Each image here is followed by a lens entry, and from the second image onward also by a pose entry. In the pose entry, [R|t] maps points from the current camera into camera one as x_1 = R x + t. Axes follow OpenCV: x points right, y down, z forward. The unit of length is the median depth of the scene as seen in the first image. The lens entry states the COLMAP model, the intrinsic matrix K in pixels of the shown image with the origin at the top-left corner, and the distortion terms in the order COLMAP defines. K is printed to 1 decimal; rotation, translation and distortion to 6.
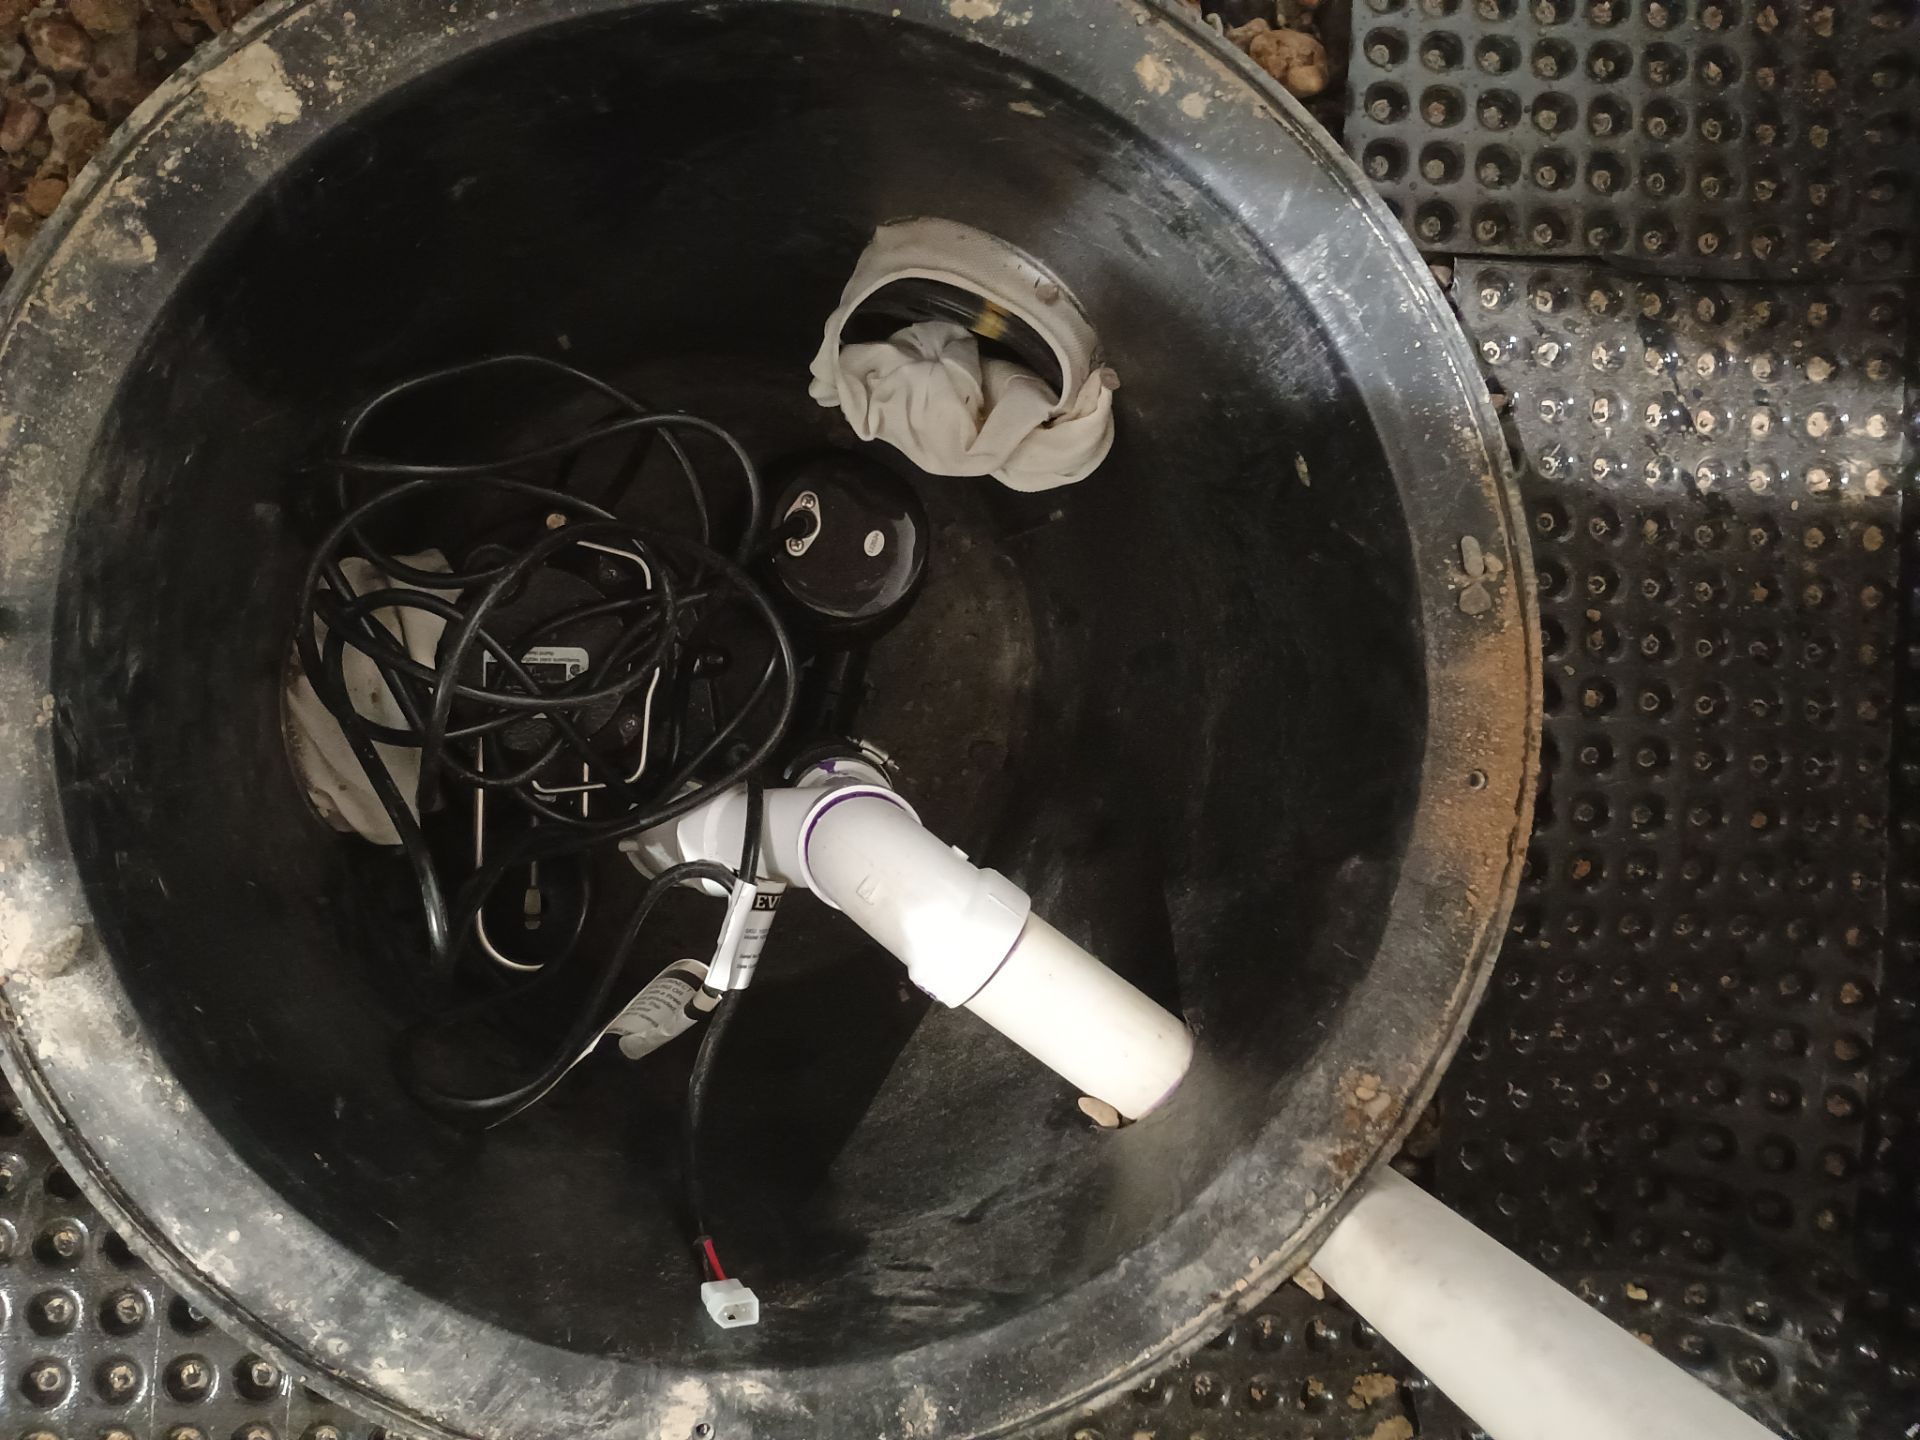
lens RADIAL K [[1661.5, 0, 956.4], [0, 1661.5, 716.5], [0, 0, 1]] dist [0.051814, -0.061373]
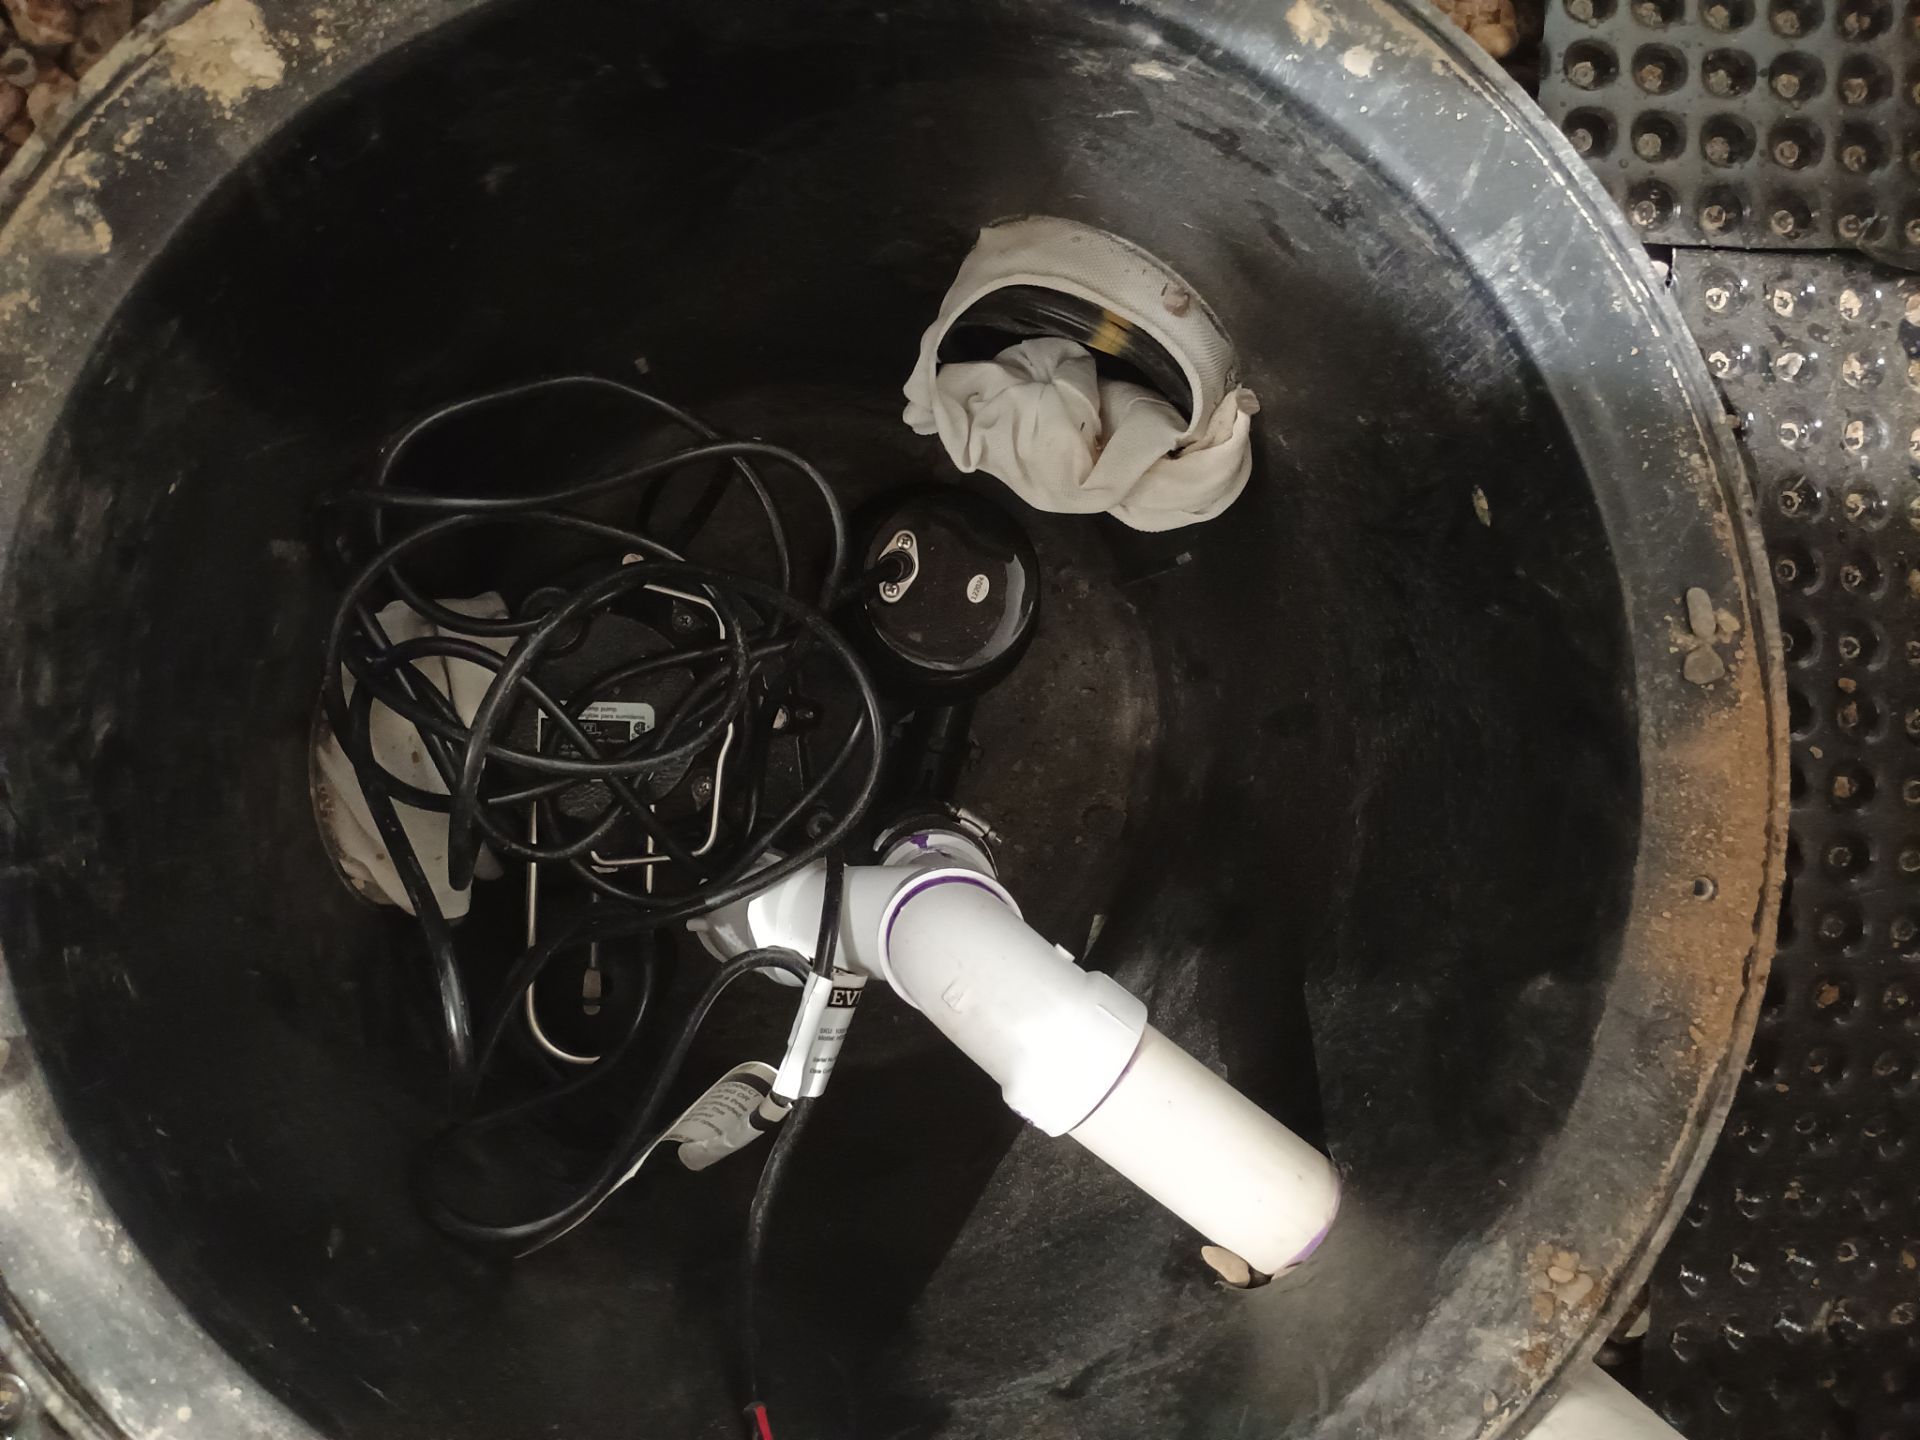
lens RADIAL K [[1661.5, 0, 966.1], [0, 1661.5, 722.9], [0, 0, 1]] dist [0.051814, -0.061373]
pose [[0.997505, 0.012987, -0.069394, 0.009837], [-0.014416, 0.999694, -0.020126, -0.018810], [0.069112, 0.021076, 0.997386, 0.149771]]
